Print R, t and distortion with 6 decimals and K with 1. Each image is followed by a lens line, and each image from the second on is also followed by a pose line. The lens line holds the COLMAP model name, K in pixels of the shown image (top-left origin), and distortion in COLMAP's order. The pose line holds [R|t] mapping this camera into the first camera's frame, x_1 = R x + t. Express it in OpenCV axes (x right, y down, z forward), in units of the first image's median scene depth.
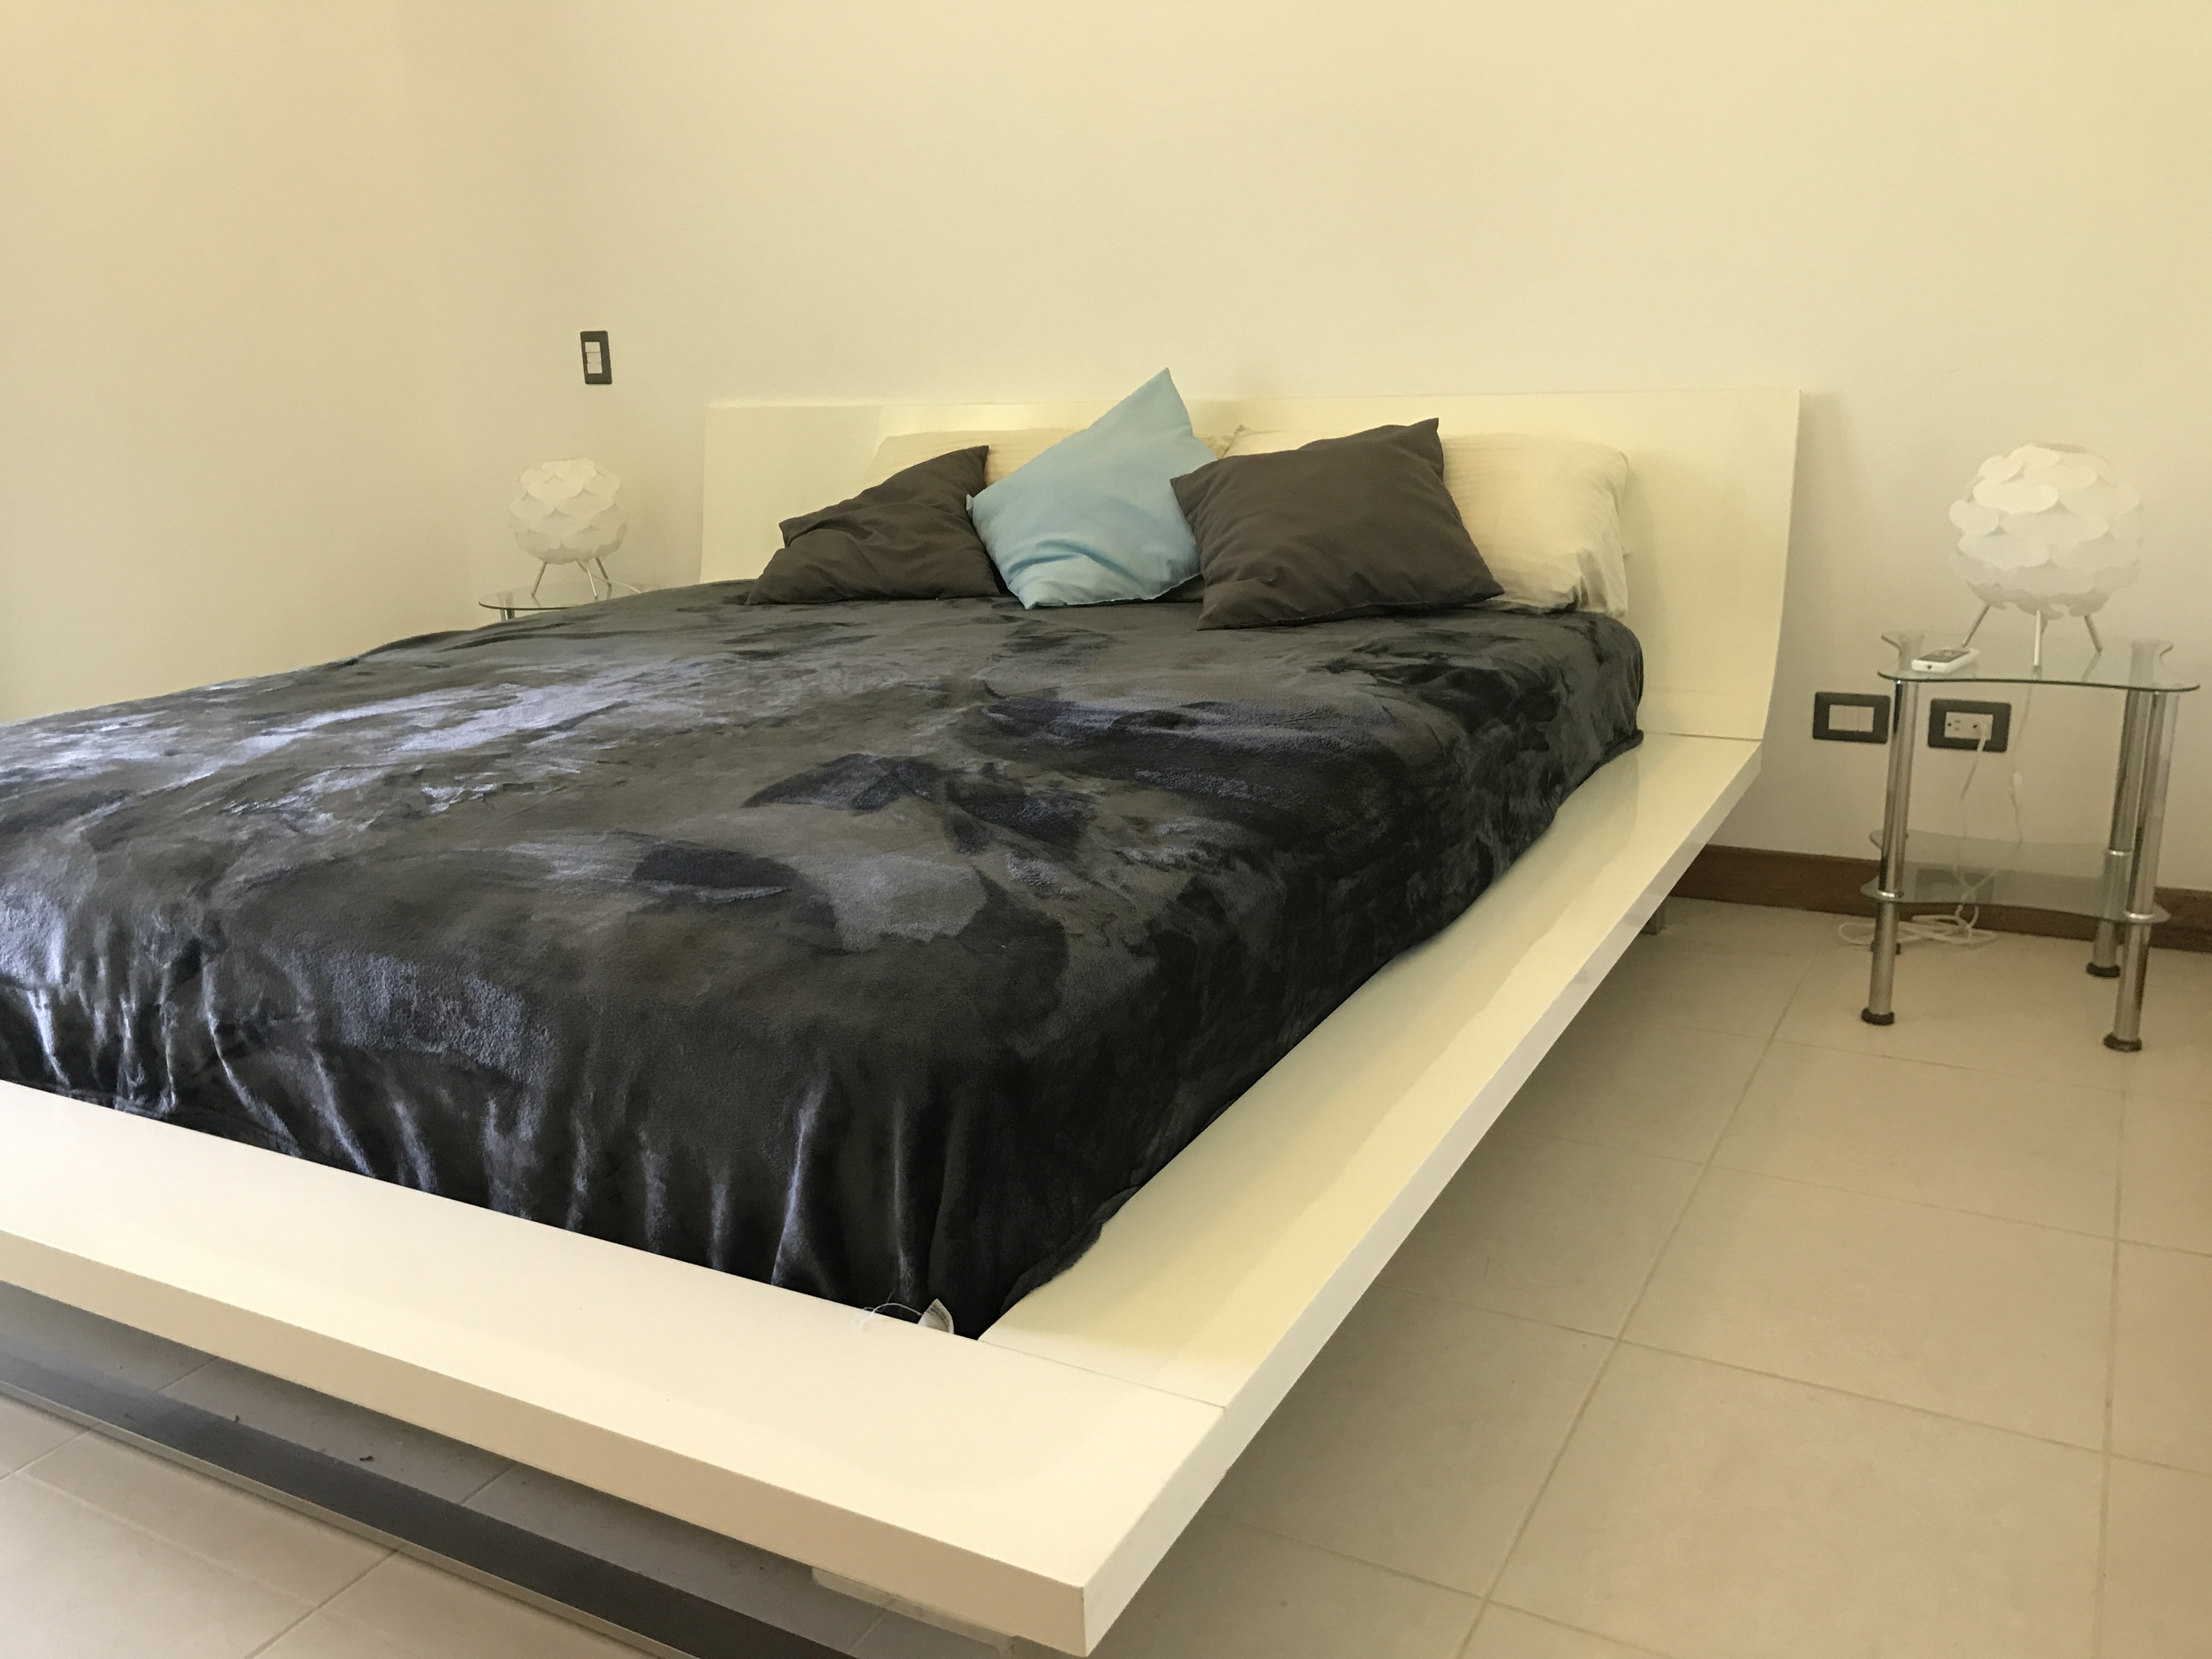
lens RADIAL K [[1848.3, 0, 1106.0], [0, 1848.3, 829.5], [0, 0, 1]] dist [-0.100105, 0.153724]
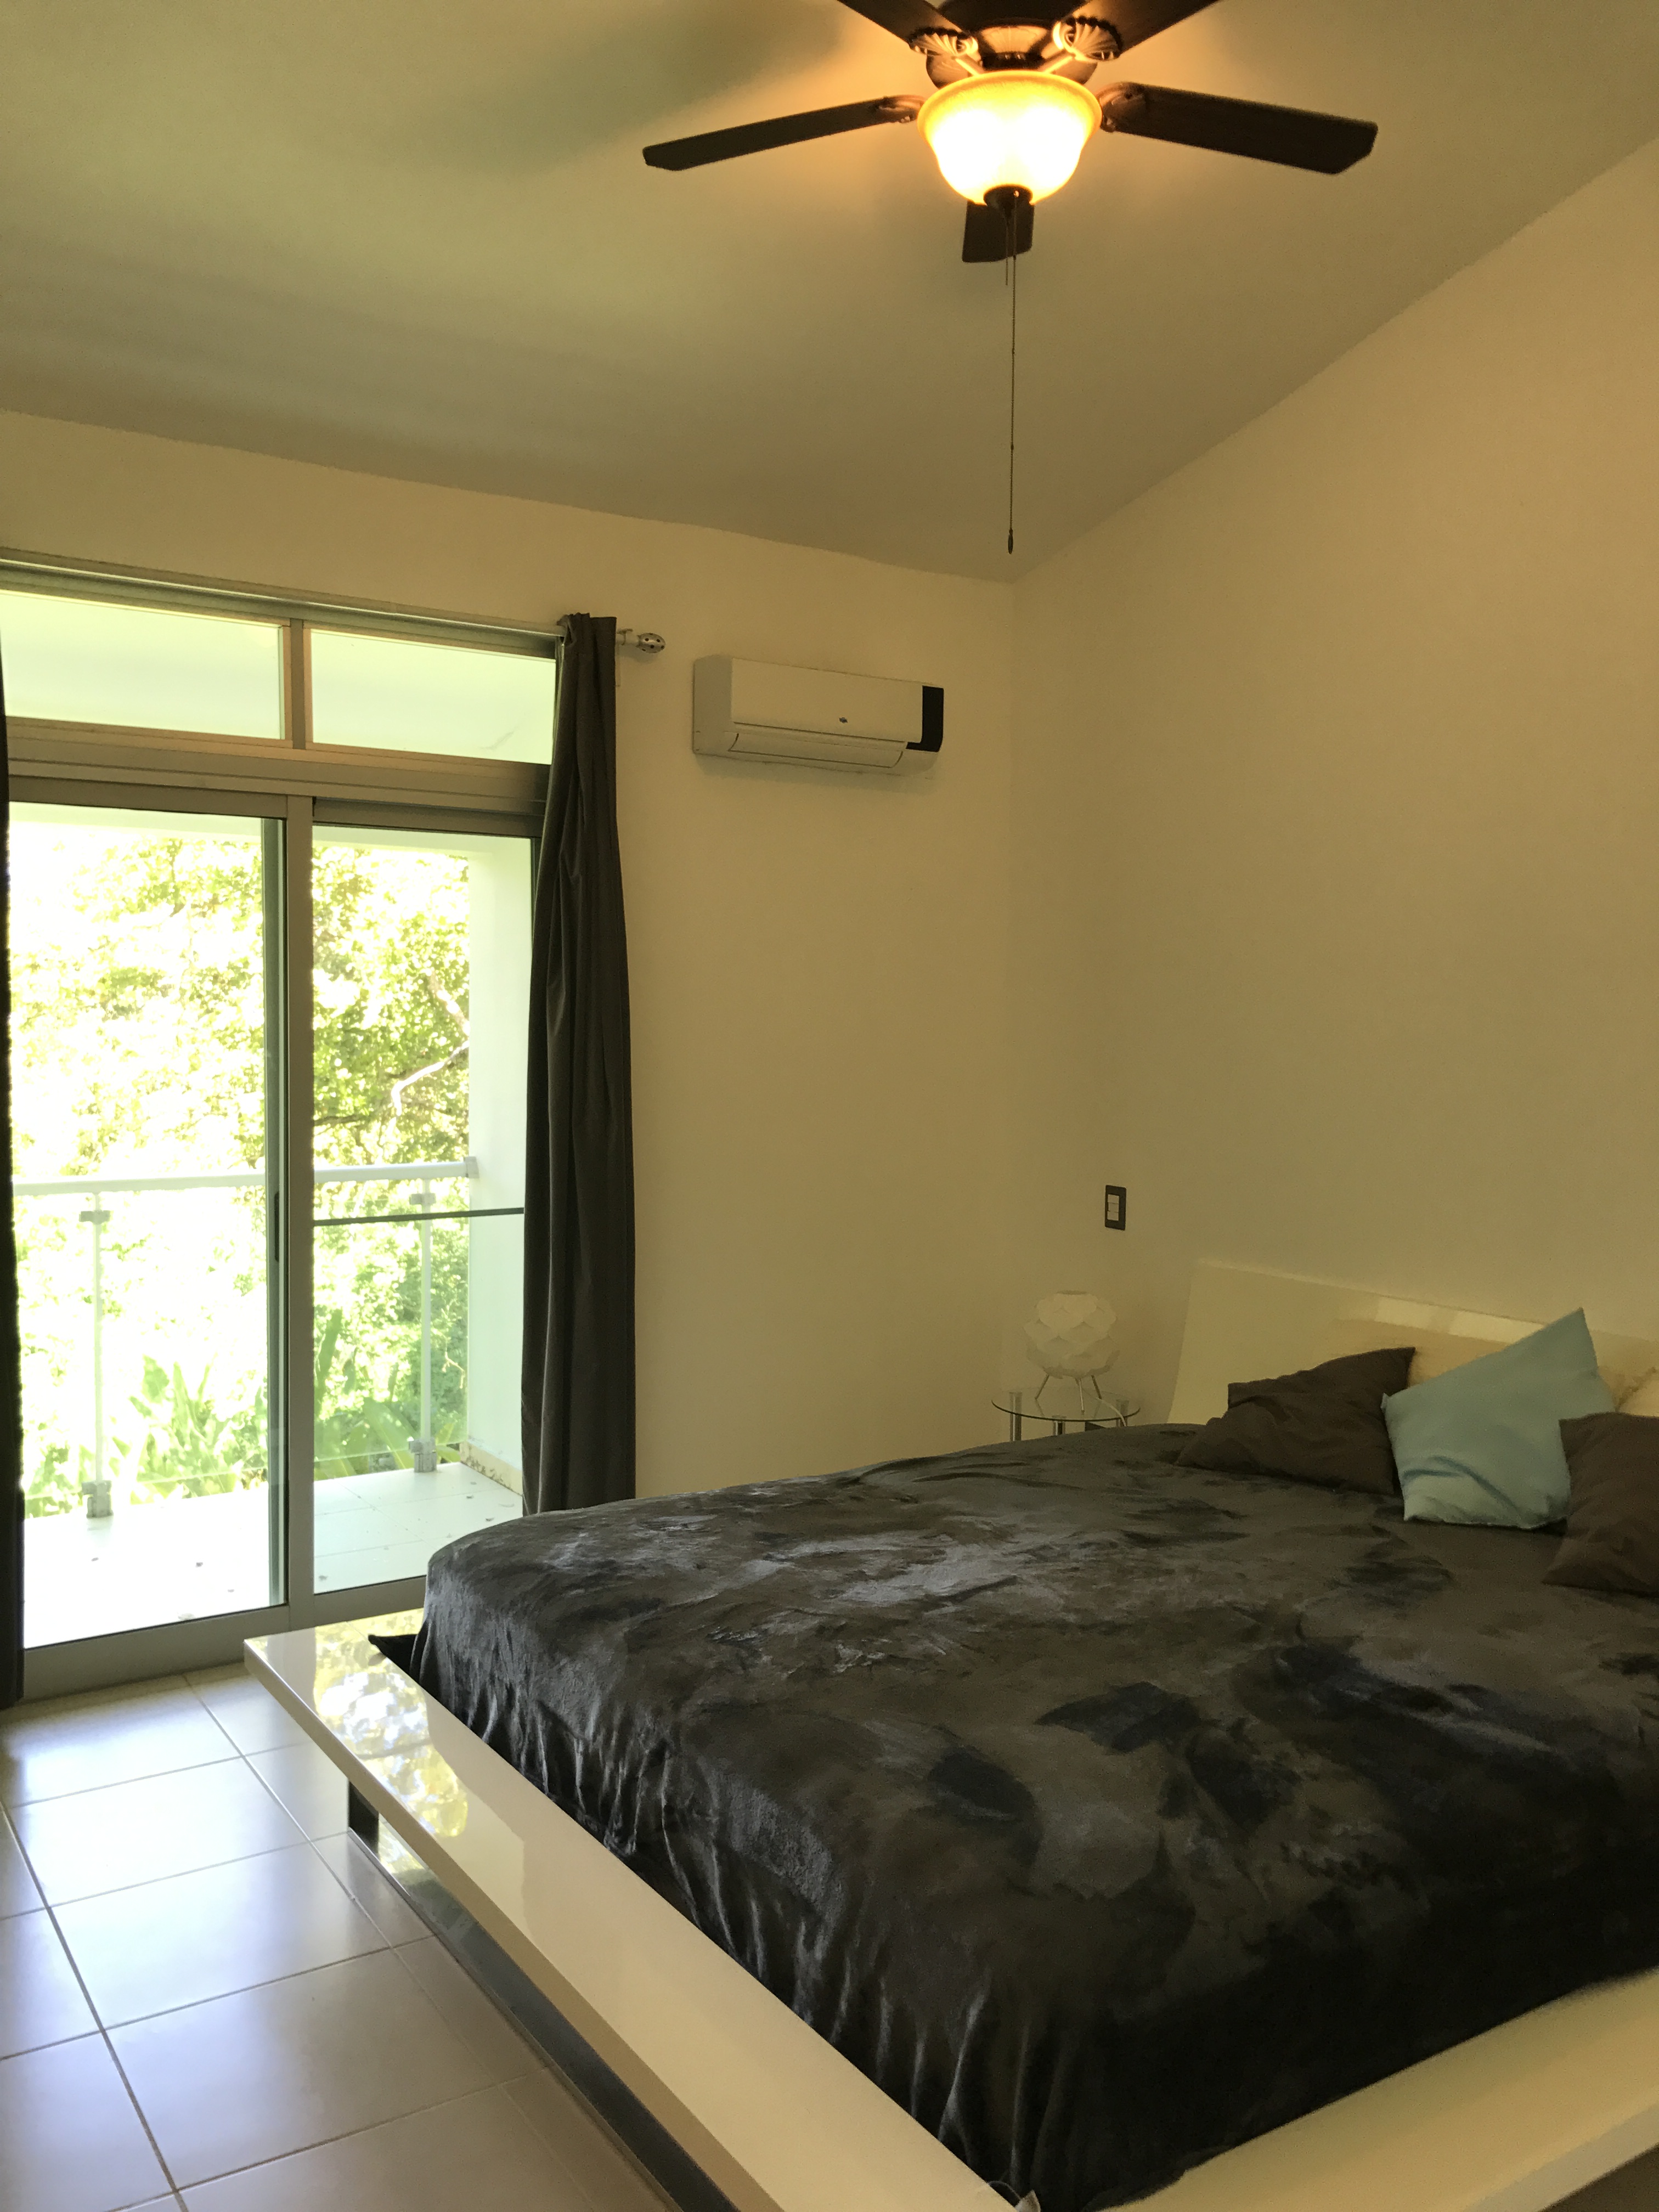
lens RADIAL K [[1823.4, 0, 829.5], [0, 1823.4, 1106.0], [0, 0, 1]] dist [0.056184, 0.010163]
pose [[0.875477, 0.071581, -0.477930, 0.269002], [-0.165373, 0.973637, -0.157106, -0.205255], [0.454084, 0.216579, 0.864234, -0.318240]]
